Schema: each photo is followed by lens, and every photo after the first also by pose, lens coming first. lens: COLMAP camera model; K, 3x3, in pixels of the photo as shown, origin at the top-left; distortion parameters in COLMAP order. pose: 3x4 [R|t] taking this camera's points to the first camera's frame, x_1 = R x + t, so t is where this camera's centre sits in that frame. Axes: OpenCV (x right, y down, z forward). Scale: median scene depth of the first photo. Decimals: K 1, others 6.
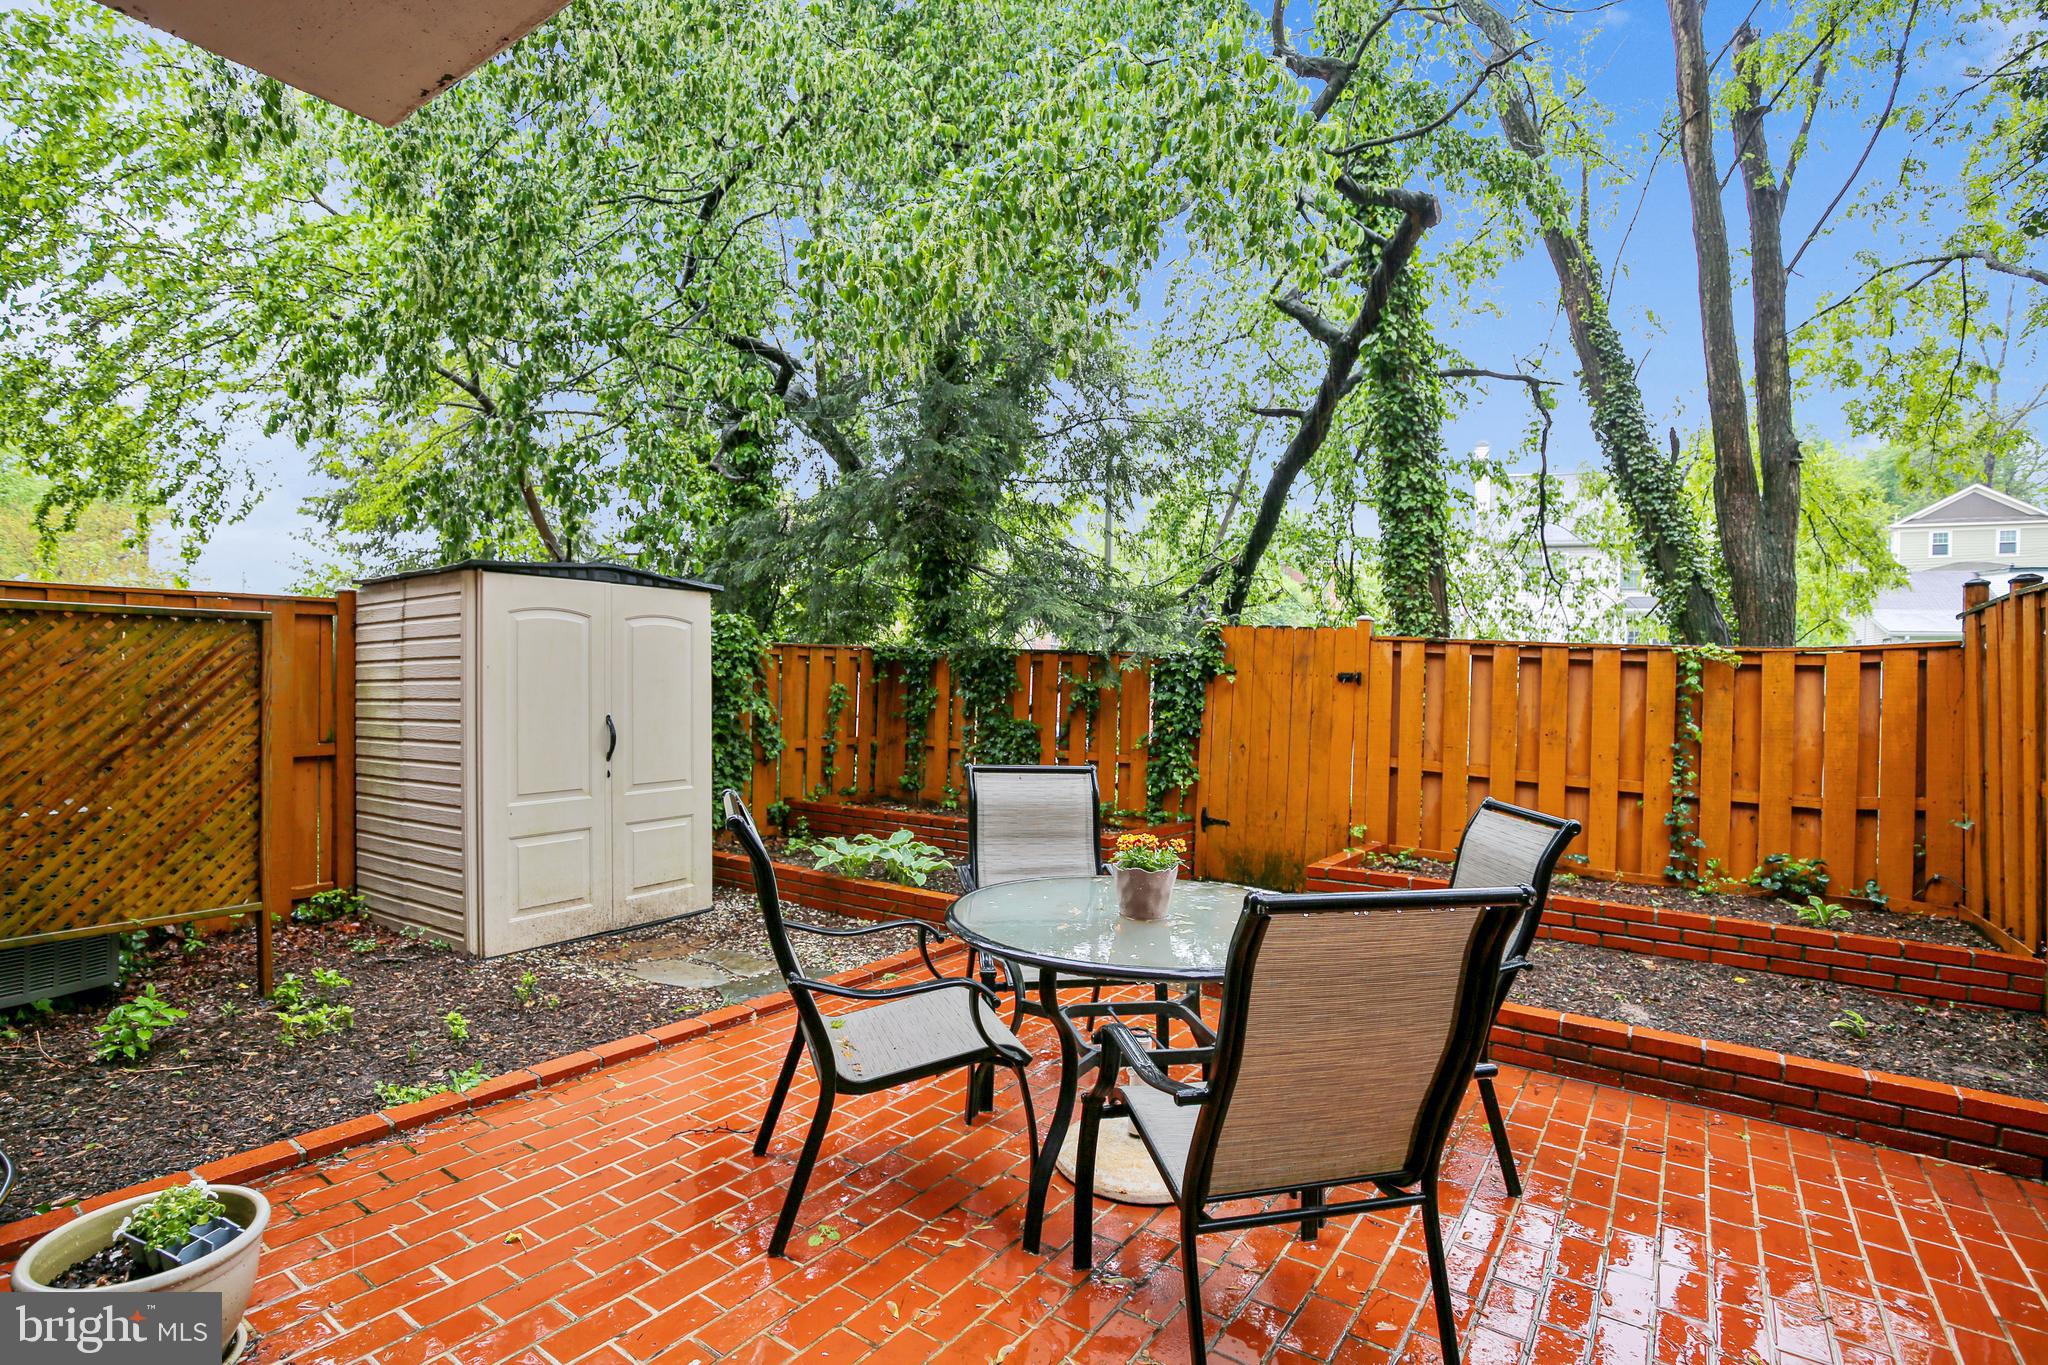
lens RADIAL K [[940.8, 0, 1017.9], [0, 940.8, 693.5], [0, 0, 1]] dist [0.024434, 0.001546]
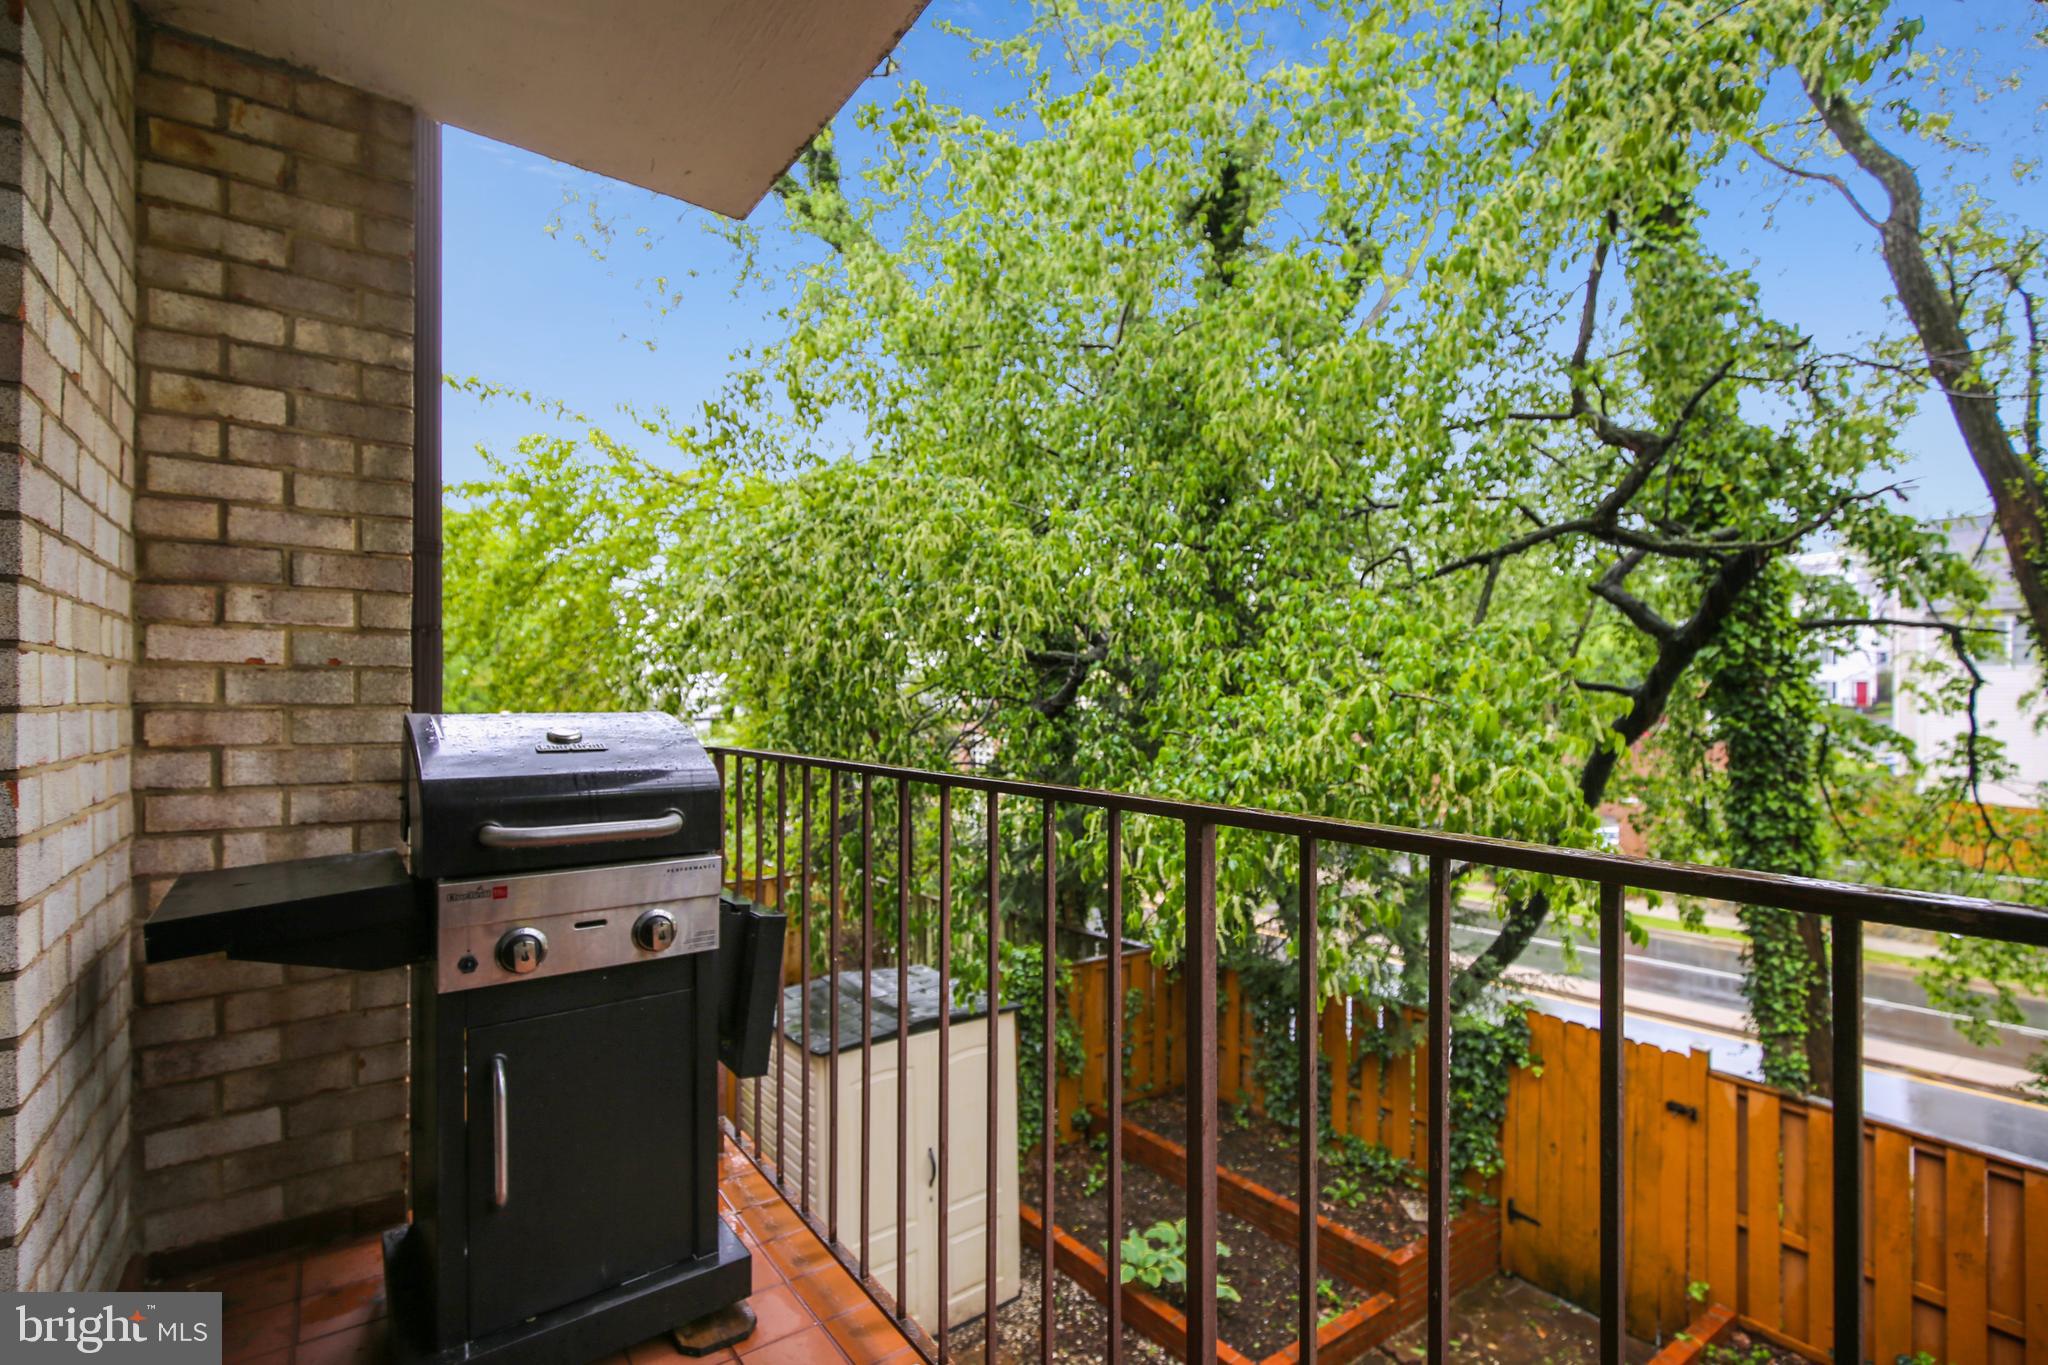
lens RADIAL K [[940.8, 0, 1027.8], [0, 940.8, 688.5], [0, 0, 1]] dist [0.024434, 0.001546]
pose [[0.954426, -0.015026, -0.298070, 0.023197], [0.015727, 0.999876, -0.000046, -0.346389], [0.298034, -0.004644, 0.954544, -0.056622]]
